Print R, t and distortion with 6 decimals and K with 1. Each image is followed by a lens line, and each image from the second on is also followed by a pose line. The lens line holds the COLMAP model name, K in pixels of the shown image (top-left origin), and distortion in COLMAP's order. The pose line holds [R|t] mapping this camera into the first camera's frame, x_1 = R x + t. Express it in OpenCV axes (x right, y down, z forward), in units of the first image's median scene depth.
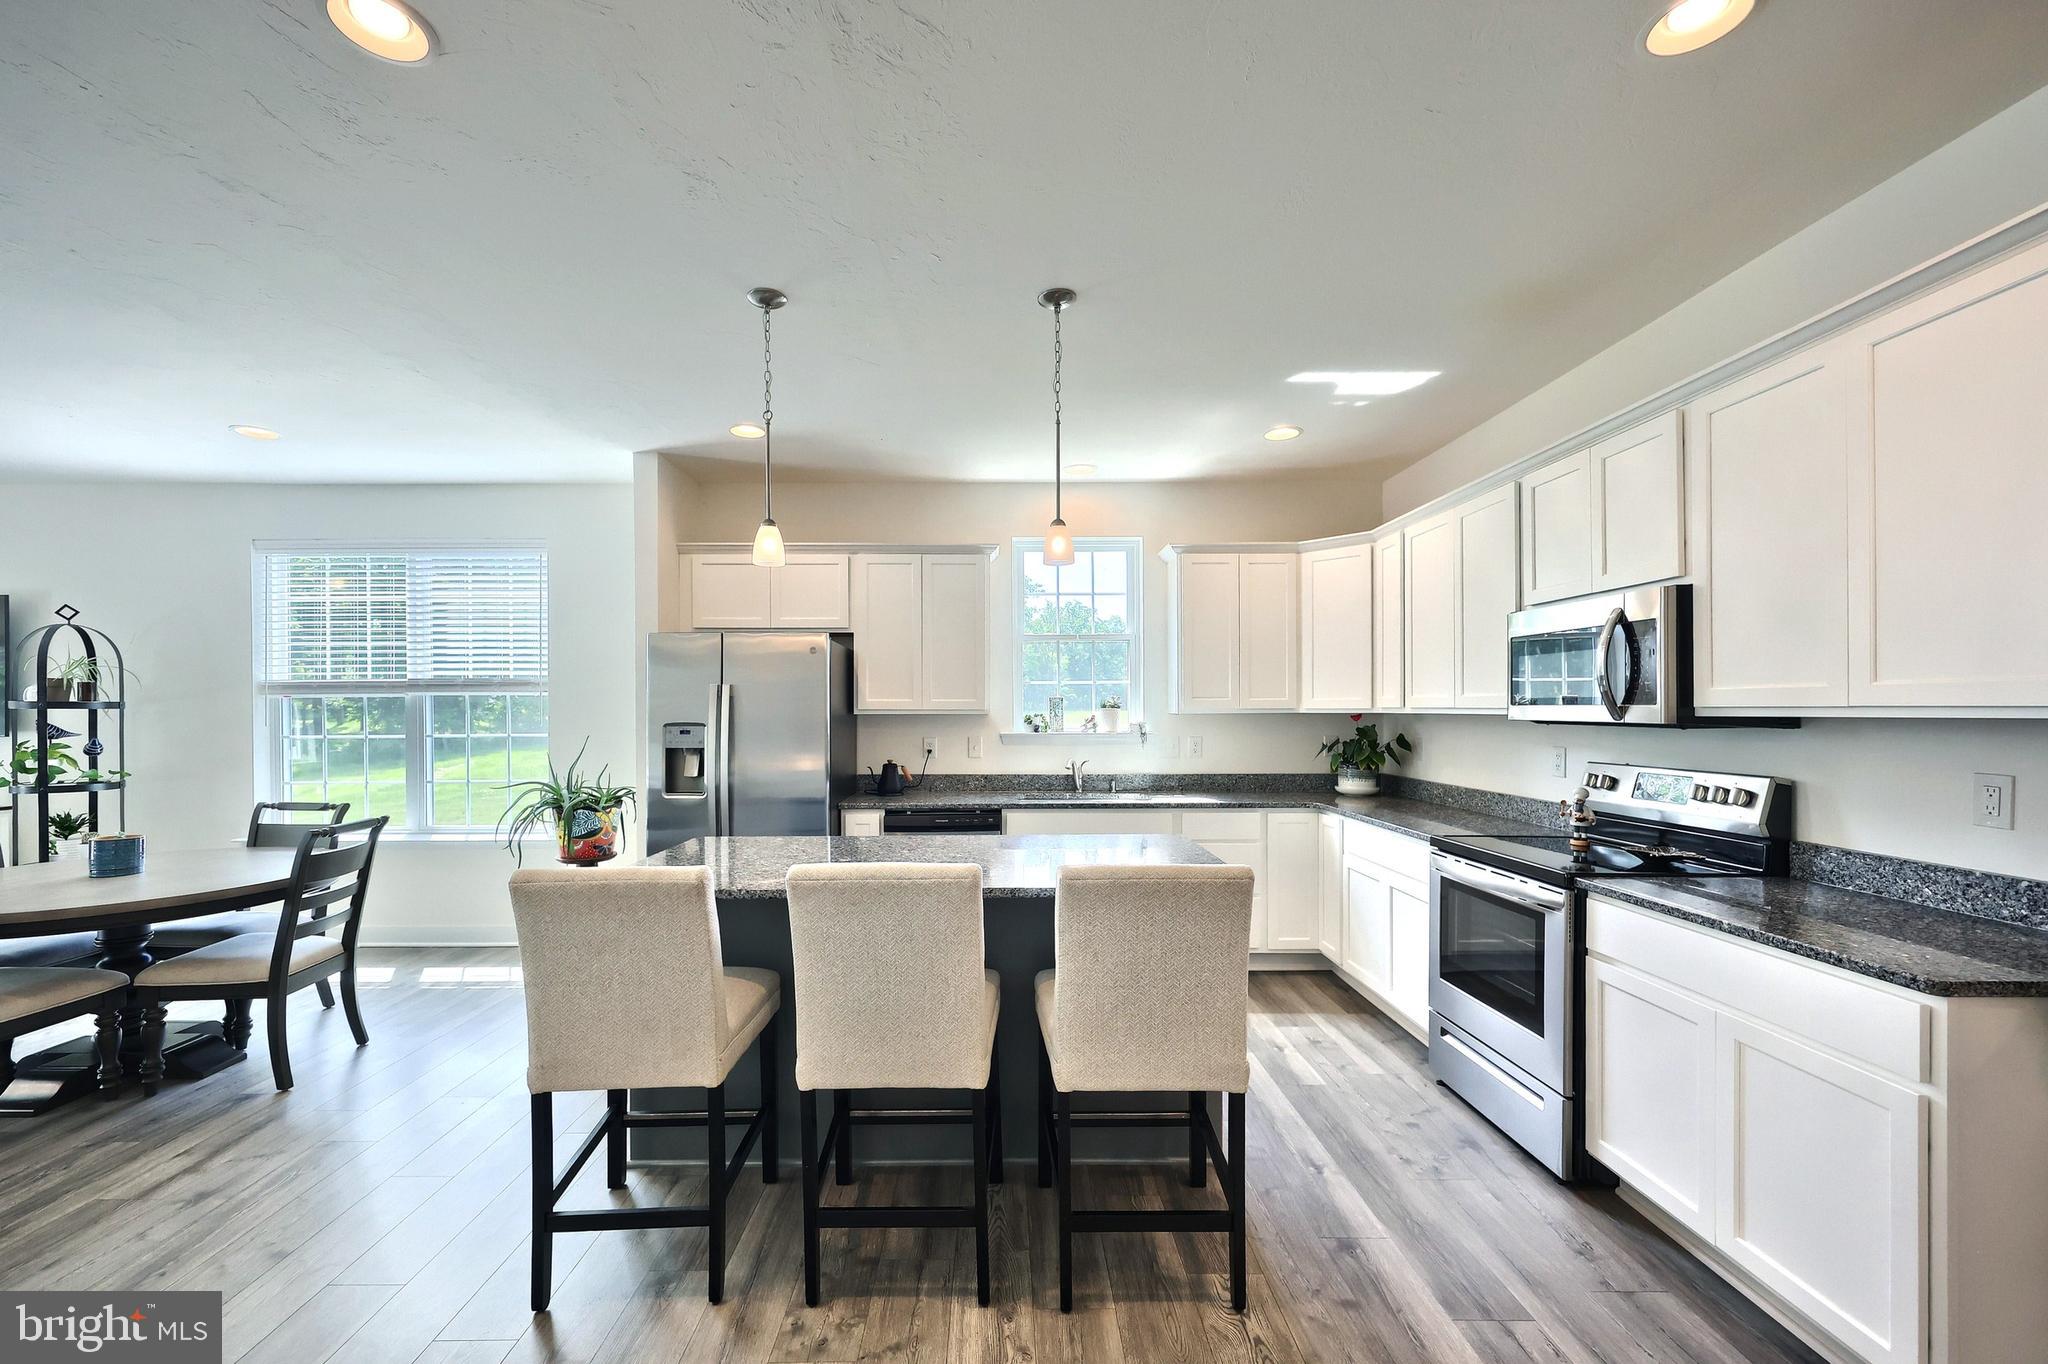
lens RADIAL K [[837.0, 0, 1009.1], [0, 837.0, 716.0], [0, 0, 1]] dist [0.003593, 0.000069]
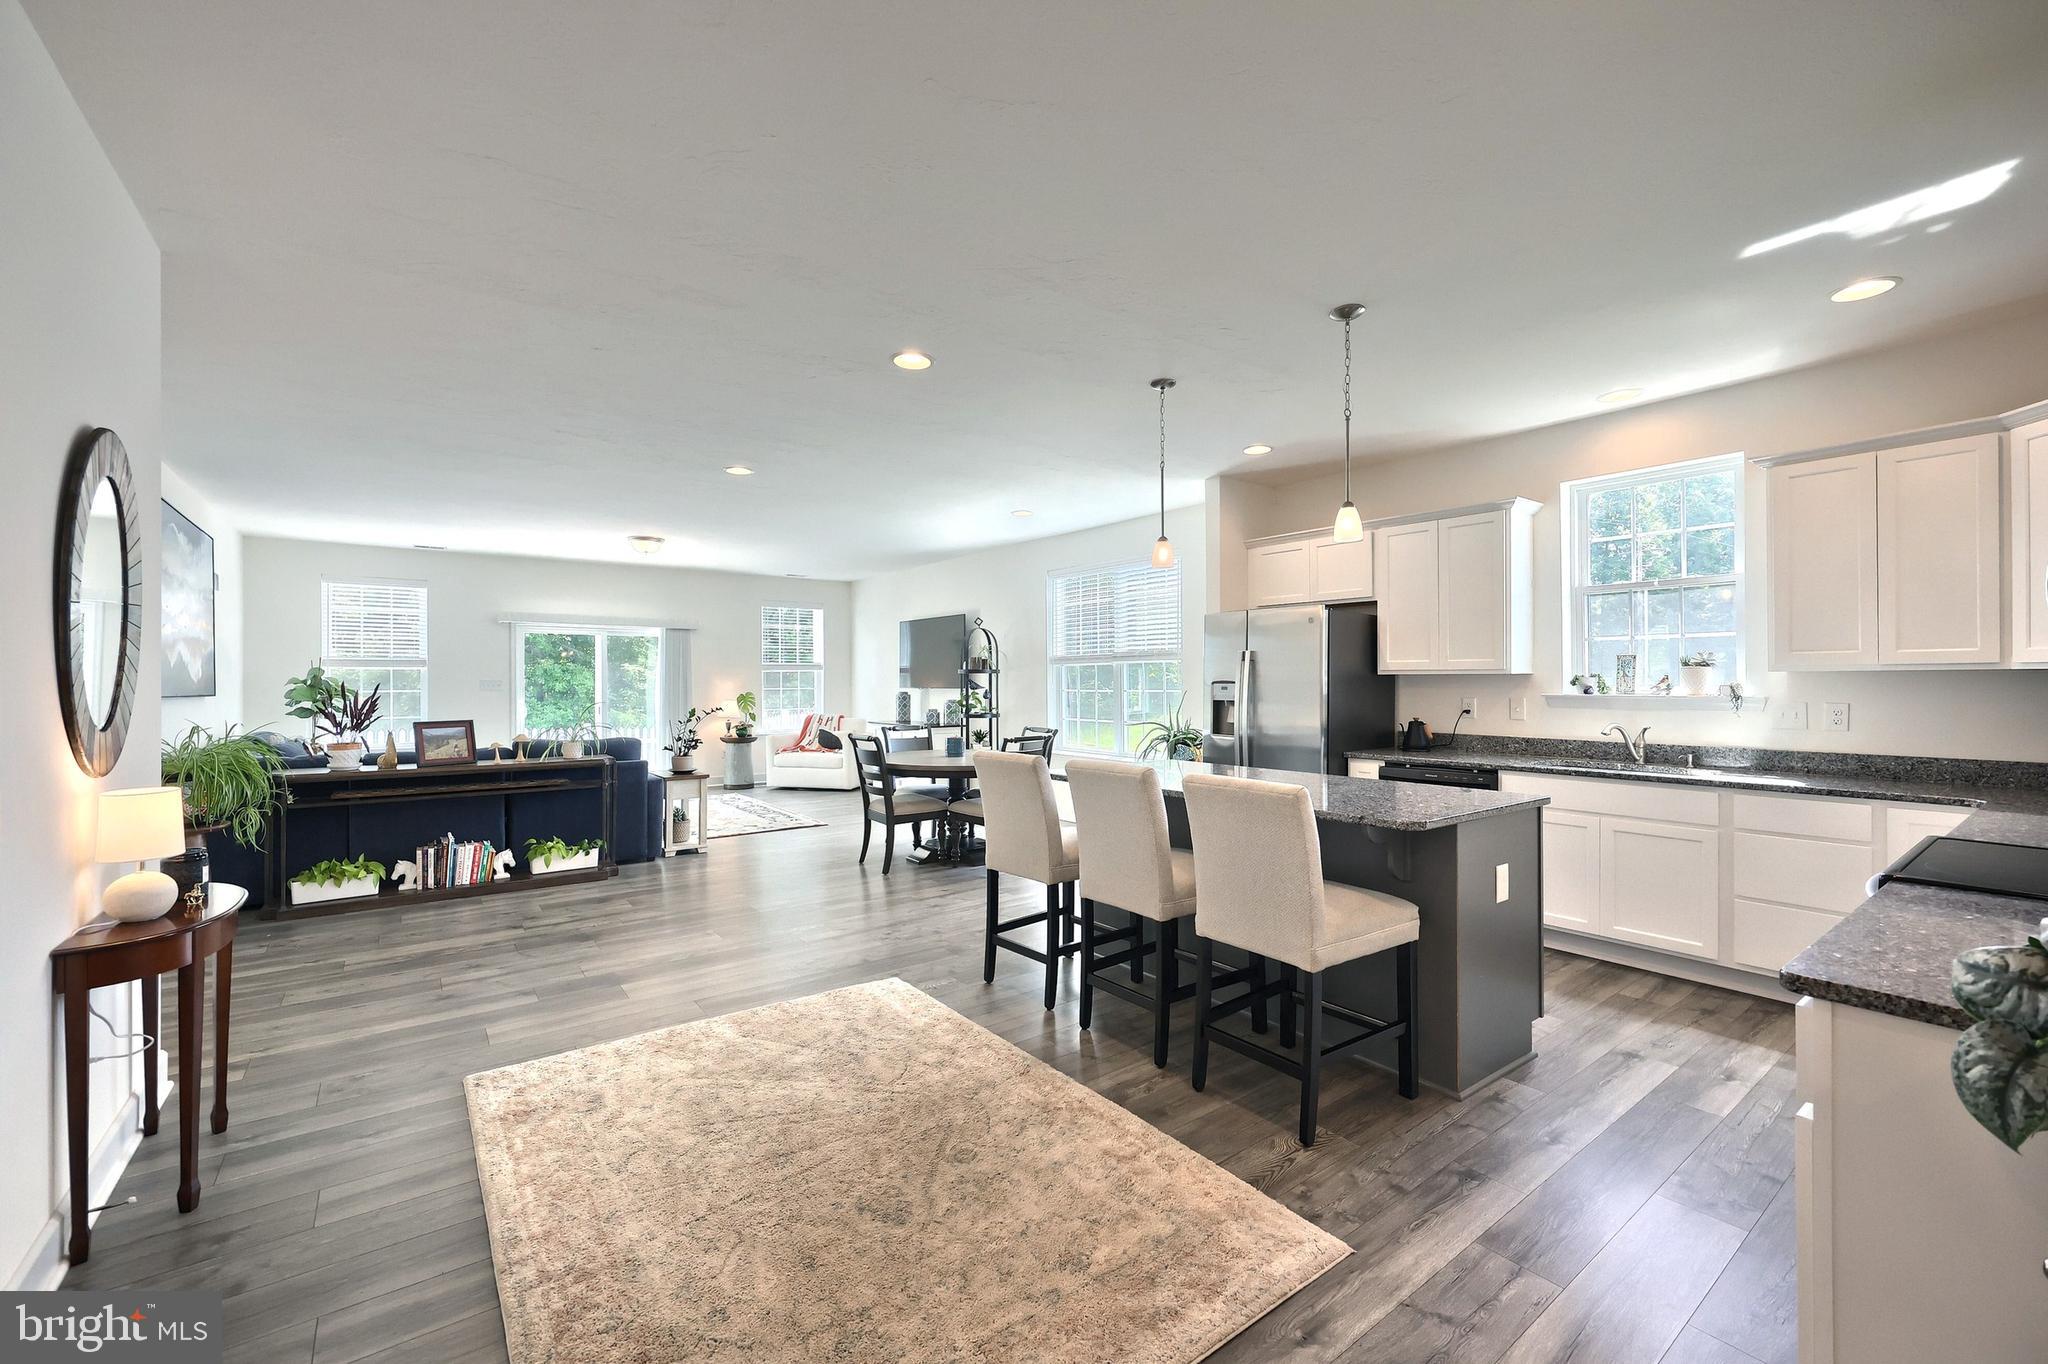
lens RADIAL K [[837.0, 0, 1020.5], [0, 837.0, 678.5], [0, 0, 1]] dist [0.003593, 0.000069]
pose [[0.594485, -0.001632, -0.804105, 0.439382], [-0.004438, 0.999976, -0.005311, 0.011474], [0.804095, 0.006726, 0.594463, -0.034076]]
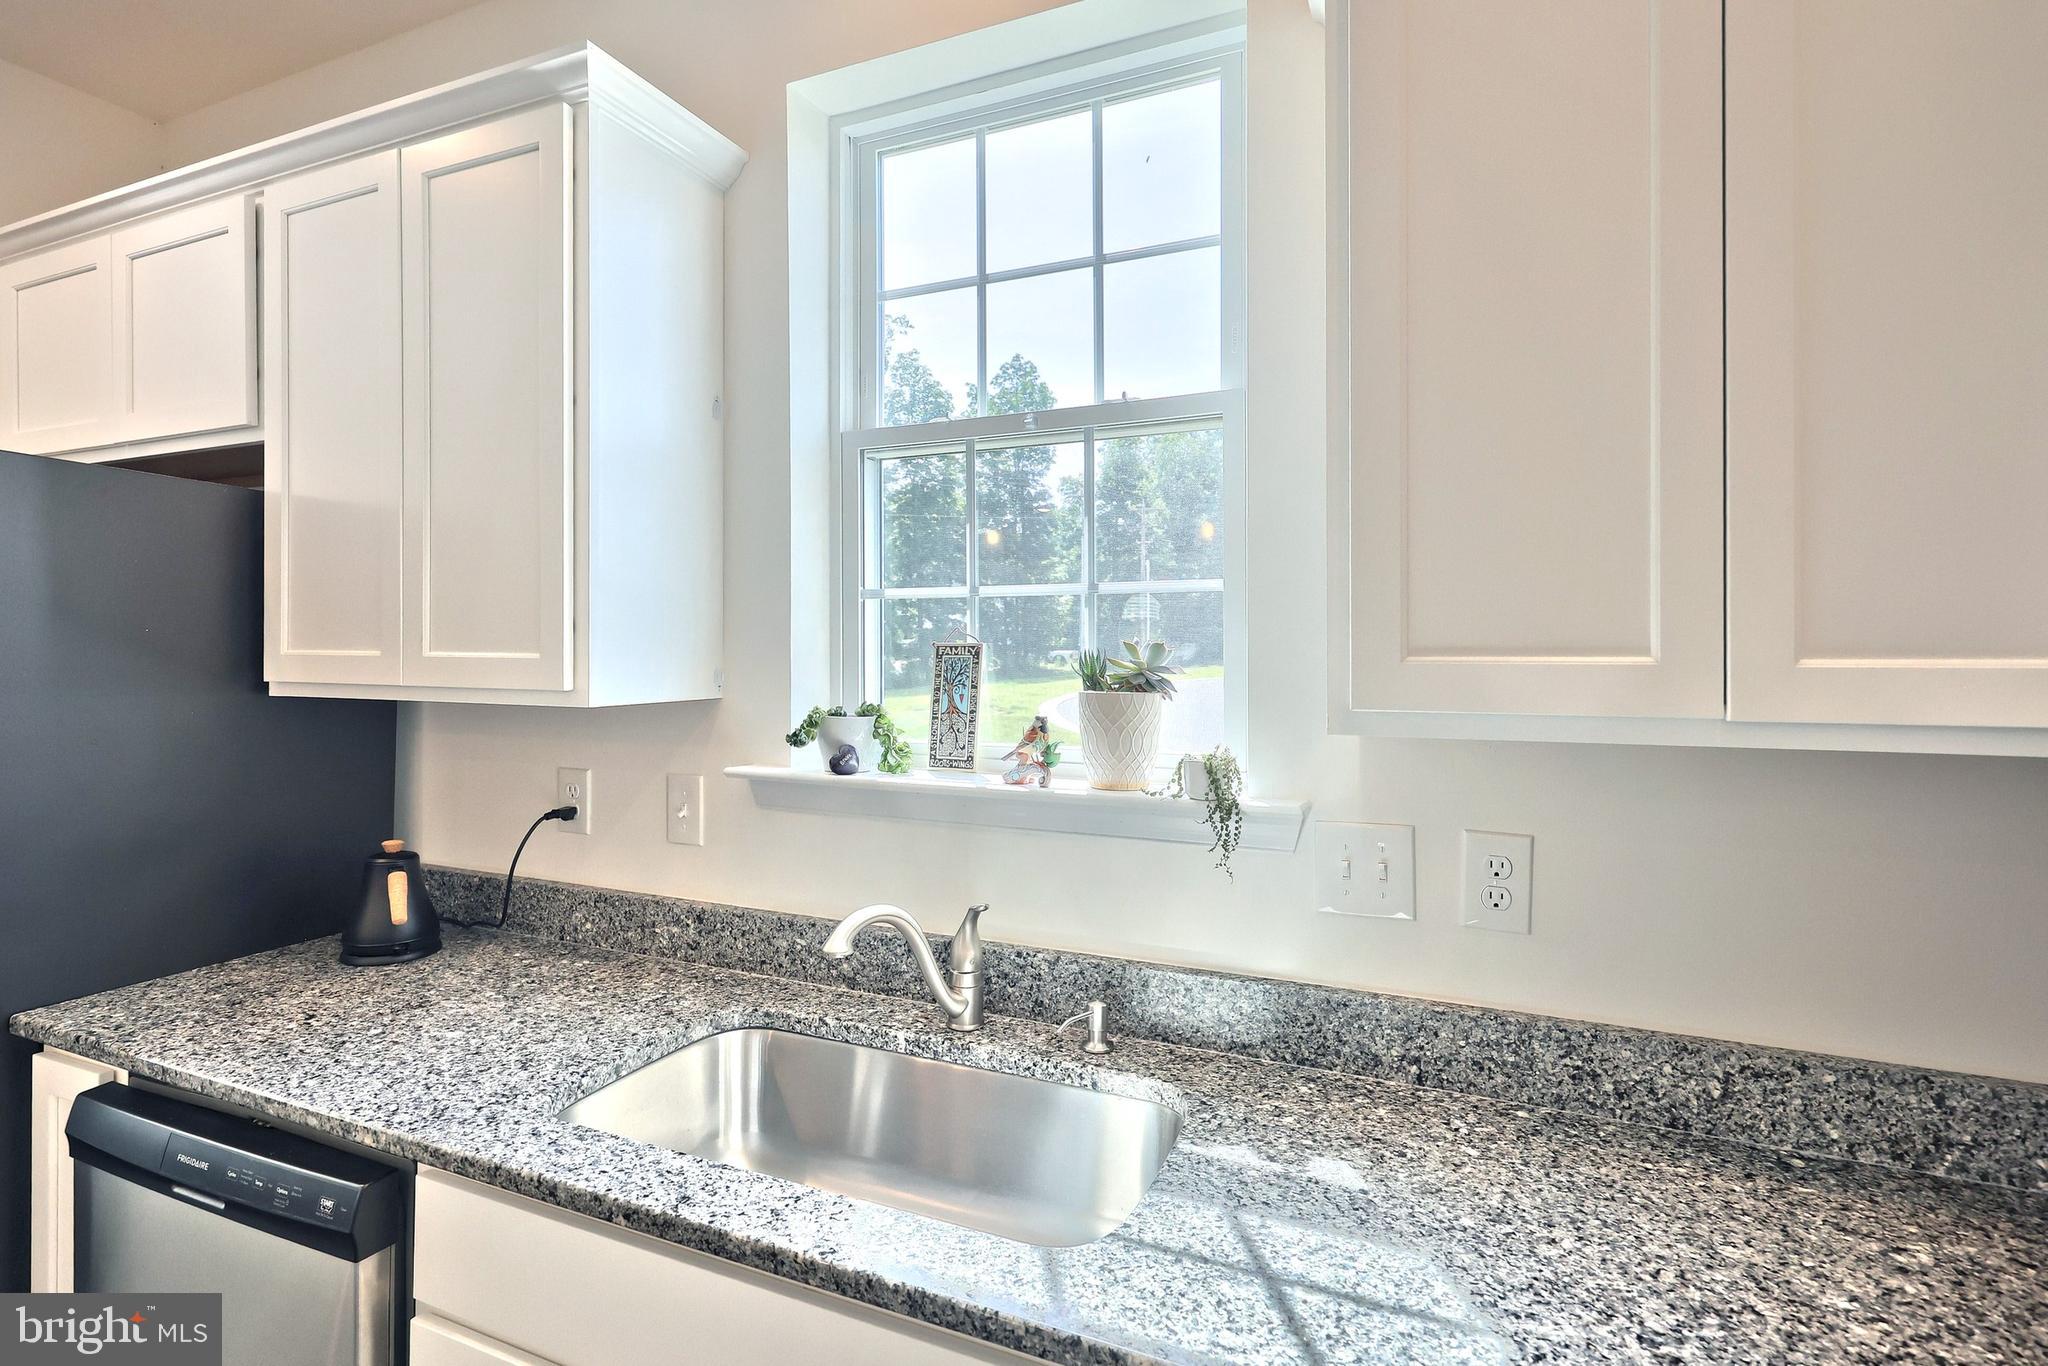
lens RADIAL K [[977.9, 0, 1016.4], [0, 977.9, 664.8], [0, 0, 1]] dist [0.000692, 0.001538]
pose [[0.908947, 0.012355, -0.416728, 0.239970], [-0.011060, 0.999924, 0.005523, -0.020345], [0.416764, -0.000412, 0.909015, 0.813357]]
